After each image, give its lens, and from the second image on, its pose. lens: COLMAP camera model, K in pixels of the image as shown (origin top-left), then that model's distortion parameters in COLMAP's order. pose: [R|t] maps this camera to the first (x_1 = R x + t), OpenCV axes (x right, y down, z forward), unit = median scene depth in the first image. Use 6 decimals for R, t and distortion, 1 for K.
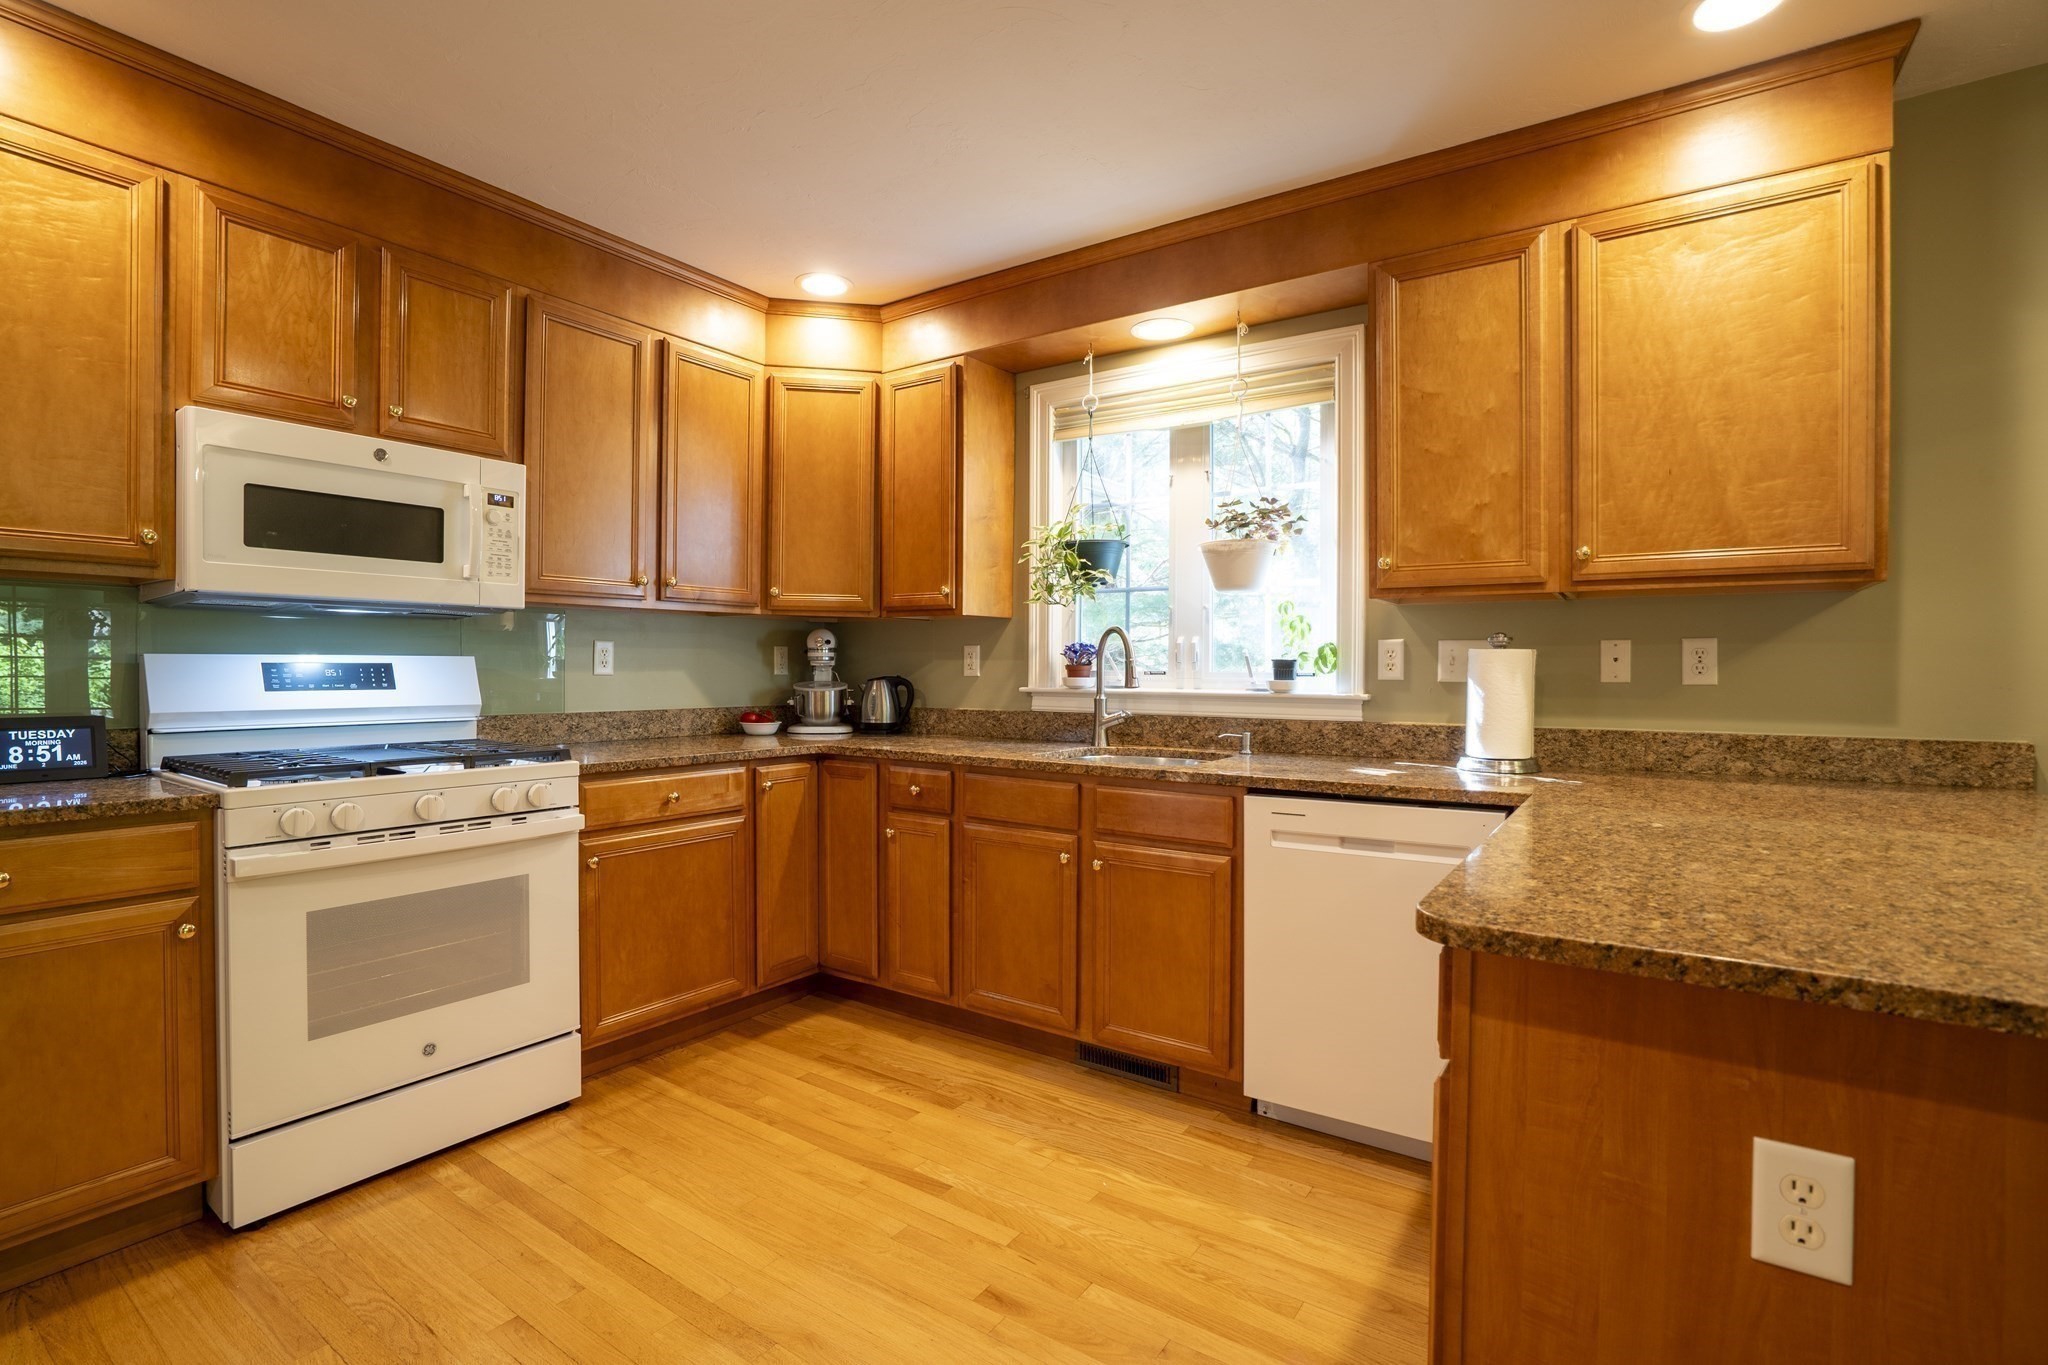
lens RADIAL K [[947.2, 0, 1027.0], [0, 947.2, 679.4], [0, 0, 1]] dist [-0.055354, 0.018474]
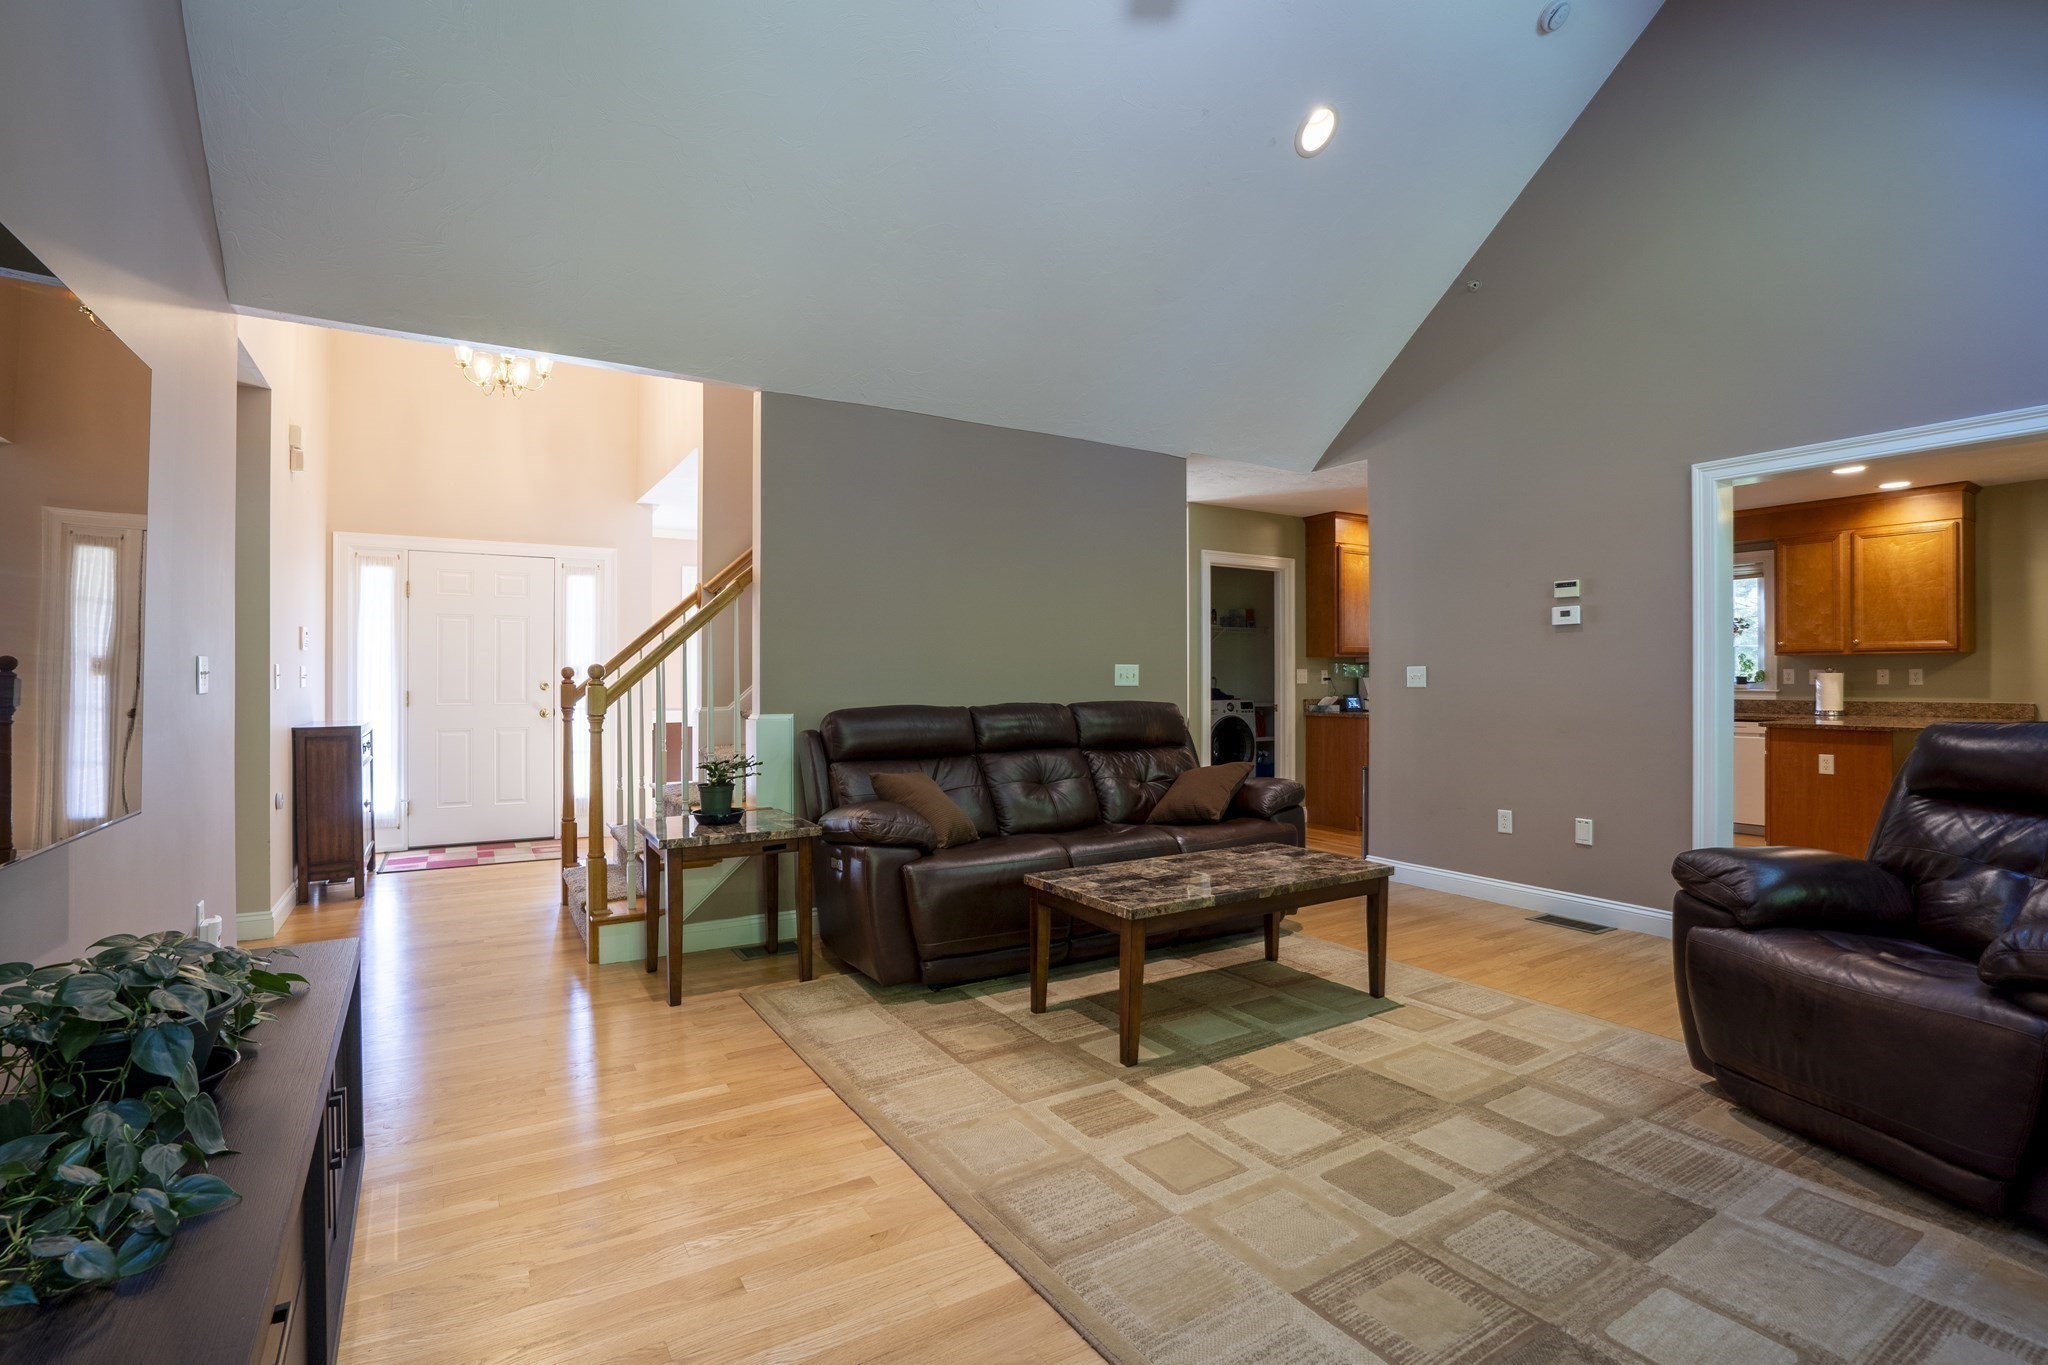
lens RADIAL K [[947.2, 0, 1016.7], [0, 947.2, 682.0], [0, 0, 1]] dist [-0.055354, 0.018474]
pose [[0.907888, -0.005035, -0.419184, -0.567545], [-0.000003, 0.999928, -0.012017, 0.028347], [0.419214, 0.010912, 0.907822, -2.545991]]
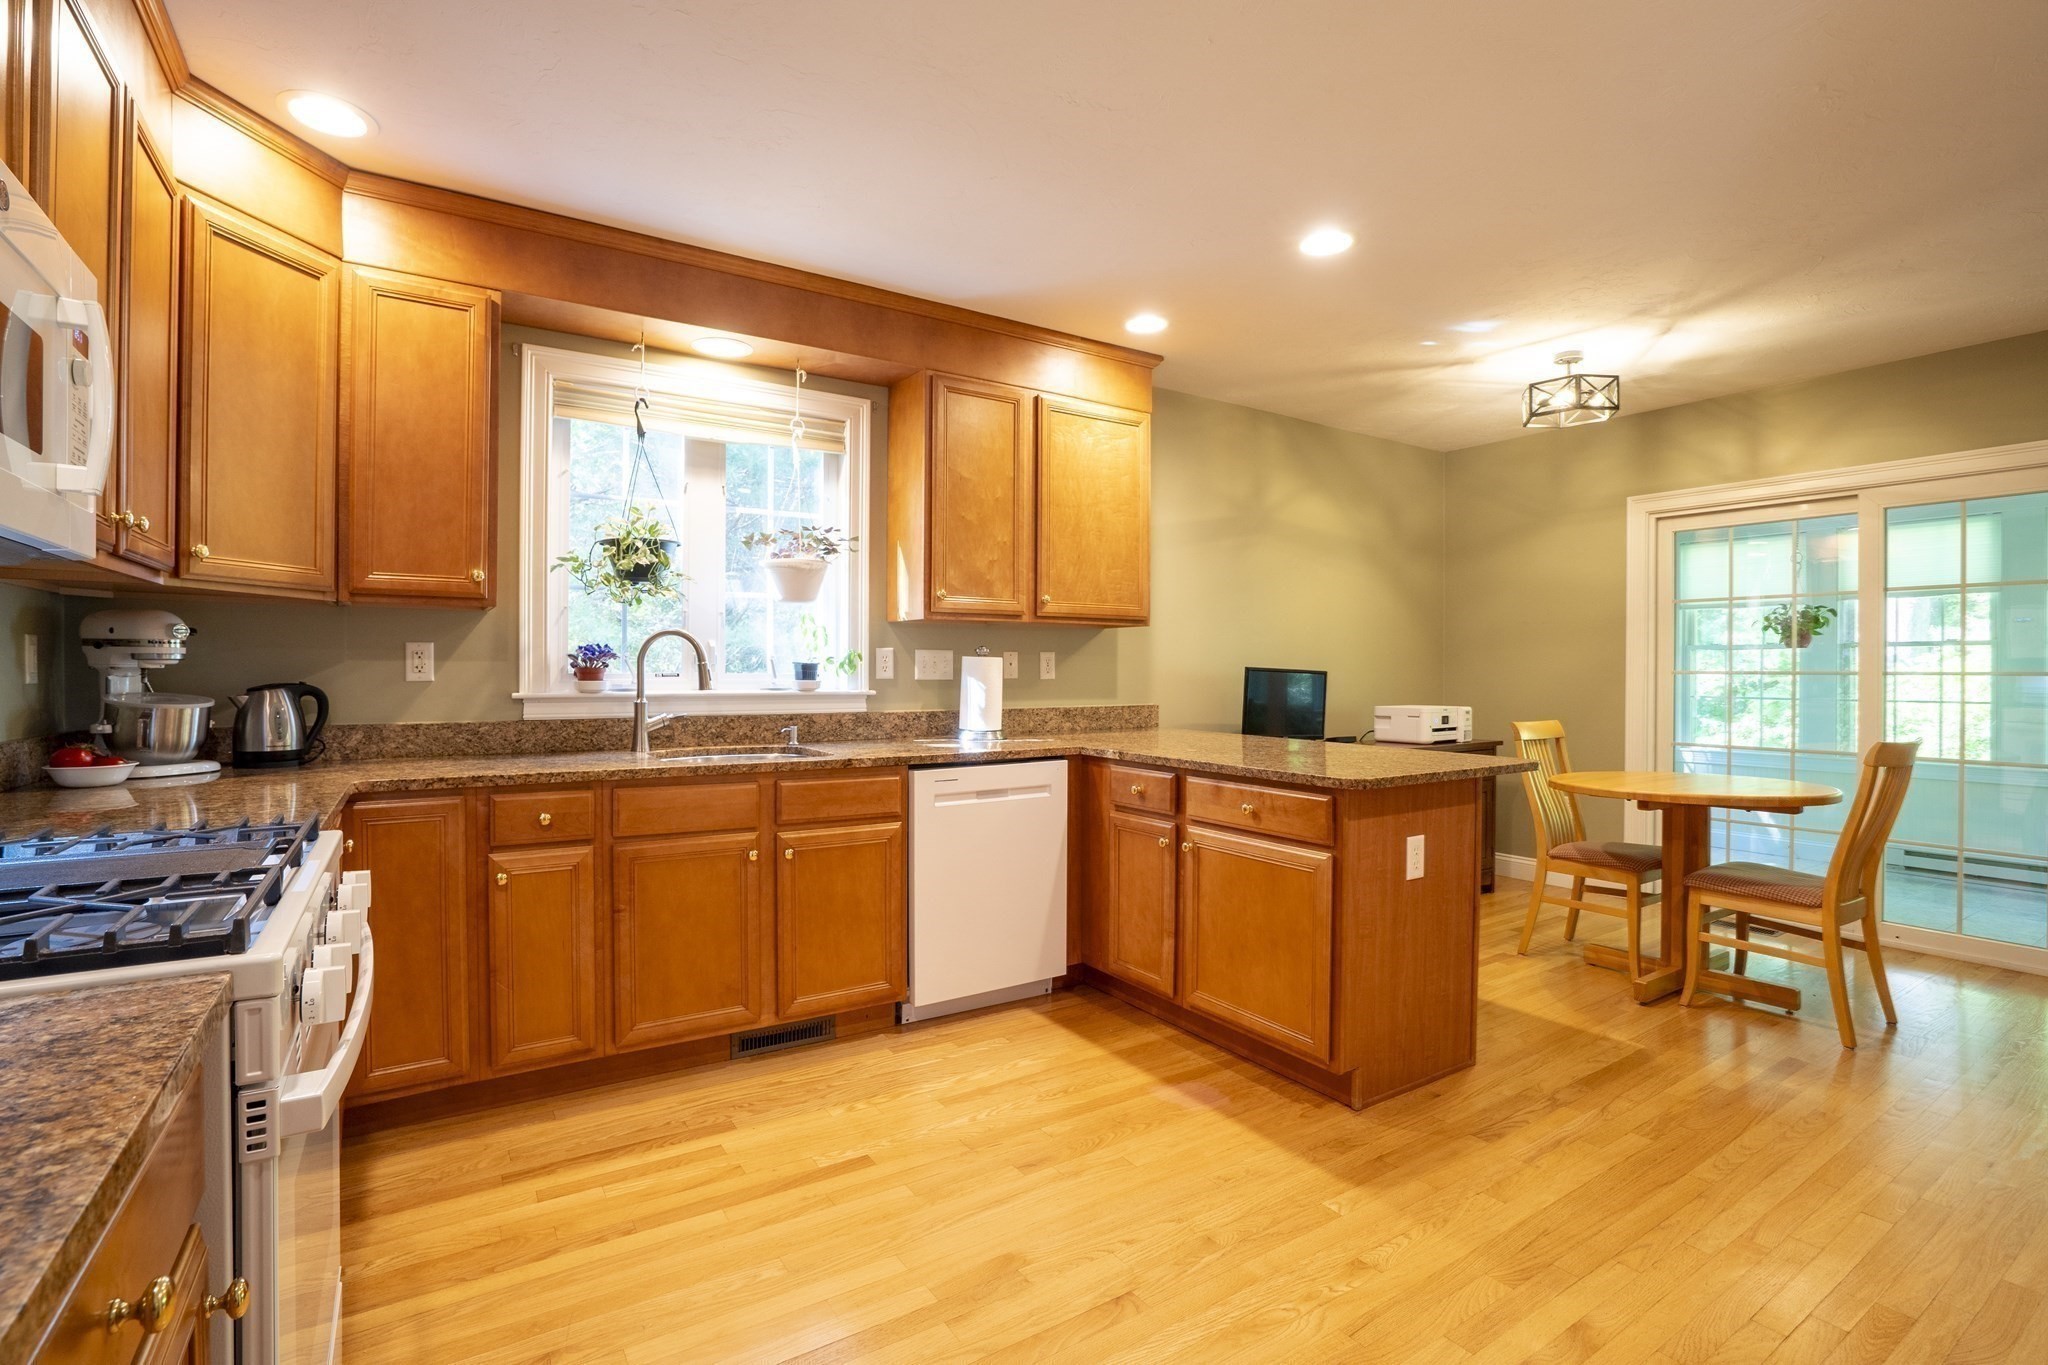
lens RADIAL K [[947.2, 0, 1018.3], [0, 947.2, 681.5], [0, 0, 1]] dist [-0.055354, 0.018474]
pose [[0.386404, -0.015558, 0.922198, -0.847914], [0.009928, 0.999870, 0.012709, -0.012029], [-0.922276, 0.004245, 0.386508, 0.357188]]
